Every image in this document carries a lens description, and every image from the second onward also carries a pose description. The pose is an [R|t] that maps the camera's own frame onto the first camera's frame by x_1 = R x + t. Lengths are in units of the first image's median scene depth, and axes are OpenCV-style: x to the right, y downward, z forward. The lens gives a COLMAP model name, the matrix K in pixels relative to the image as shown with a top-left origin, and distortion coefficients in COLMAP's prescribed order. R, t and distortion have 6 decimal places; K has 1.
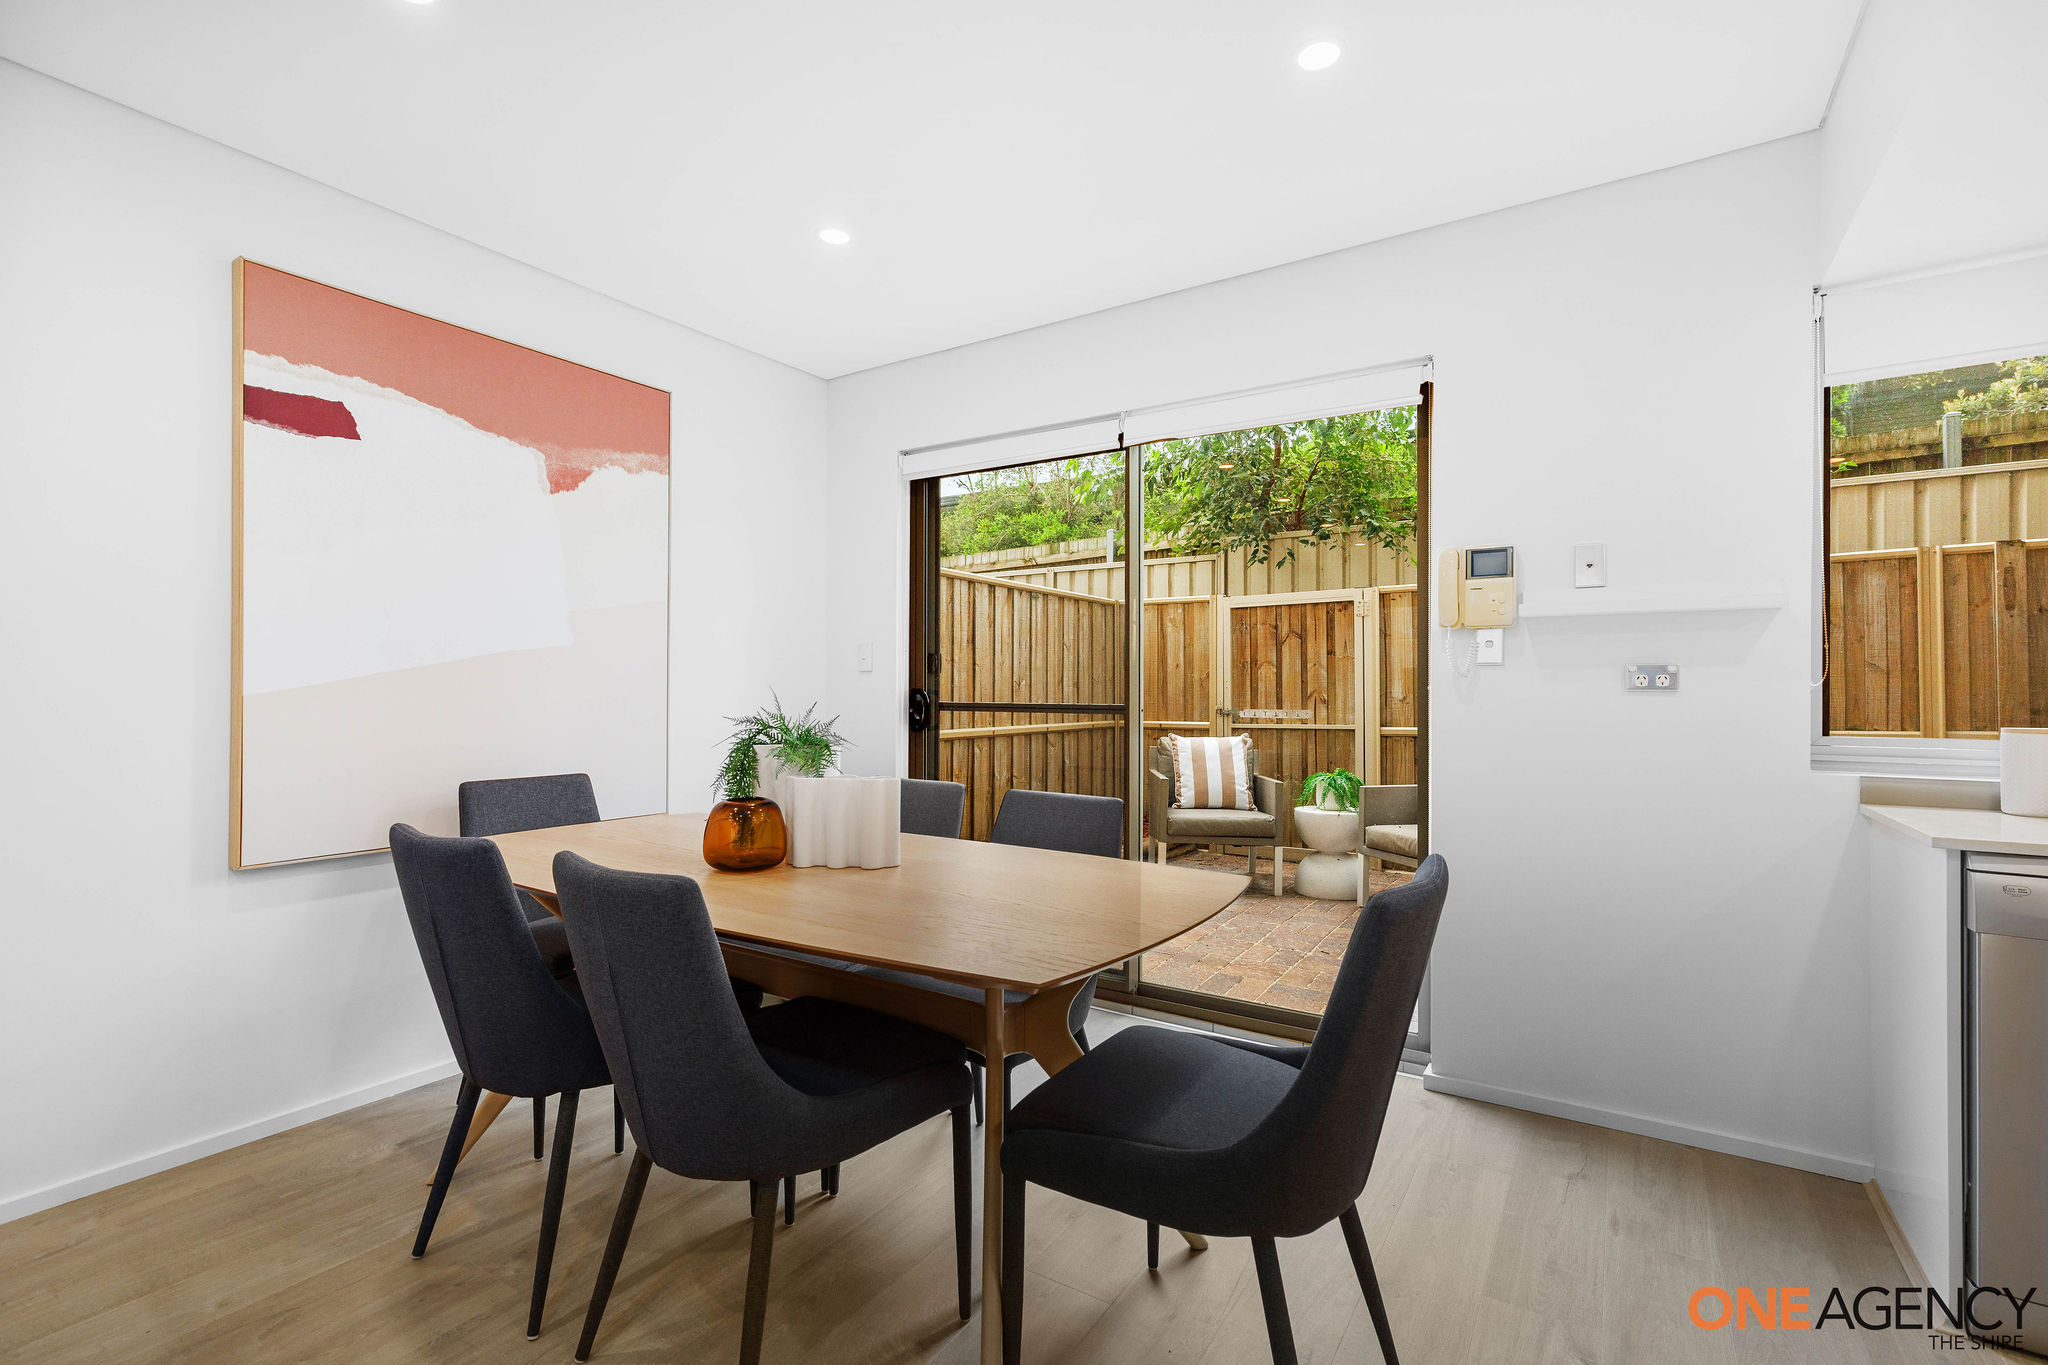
lens RADIAL K [[929.4, 0, 1029.3], [0, 929.4, 687.5], [0, 0, 1]] dist [0.000681, -0.001178]
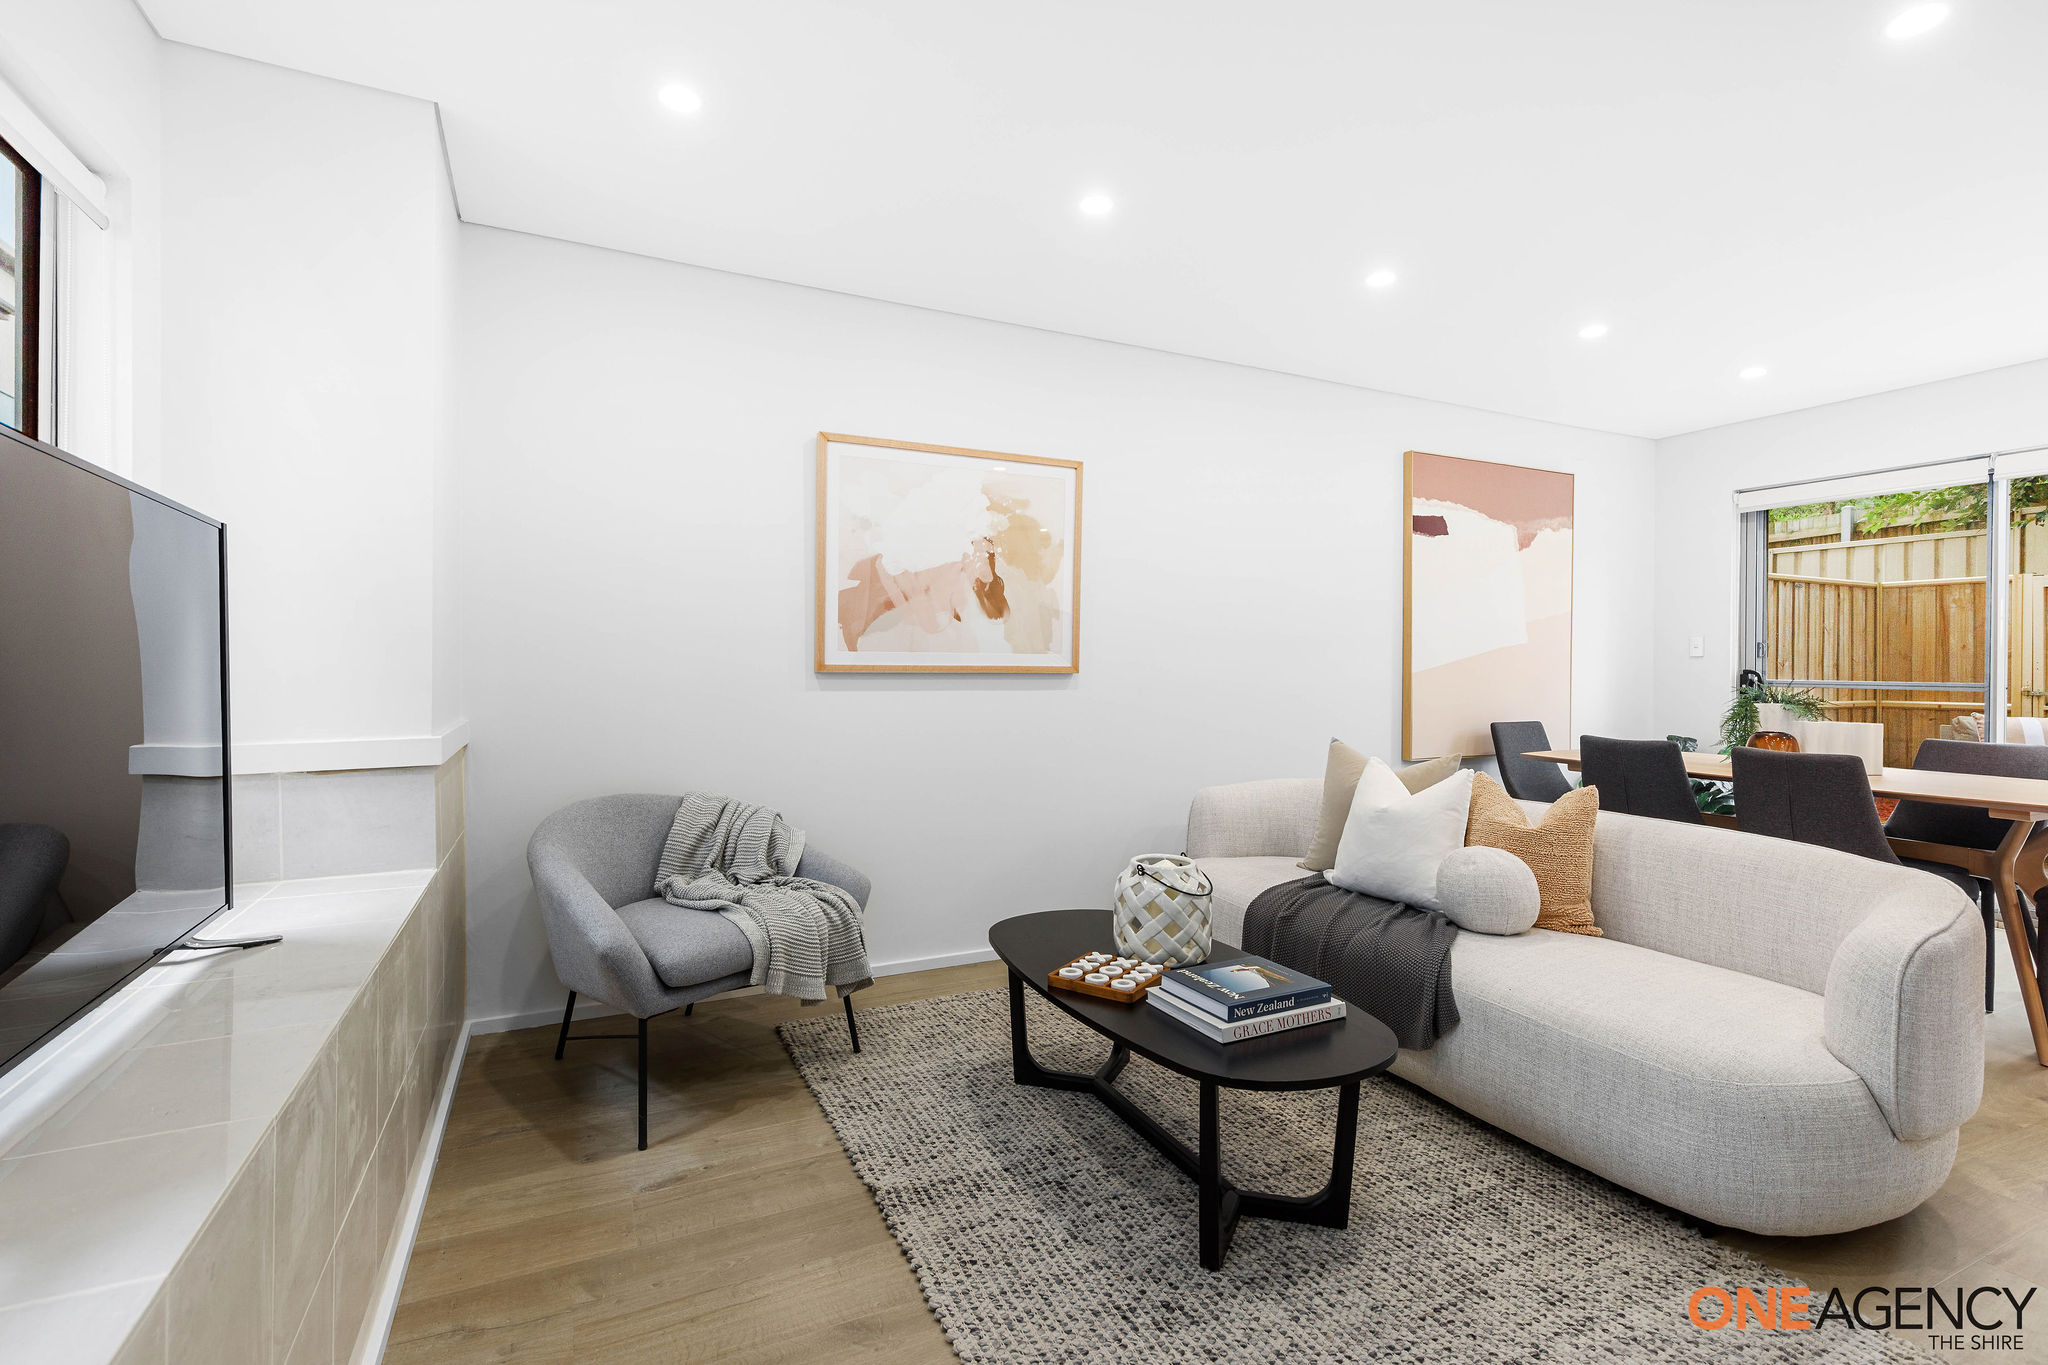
lens RADIAL K [[929.4, 0, 1013.7], [0, 929.4, 668.7], [0, 0, 1]] dist [0.000681, -0.001178]
pose [[0.847115, 0.003038, -0.531401, -0.296551], [-0.001348, 0.999993, 0.003568, -0.003152], [0.531408, -0.002307, 0.847113, -0.653100]]
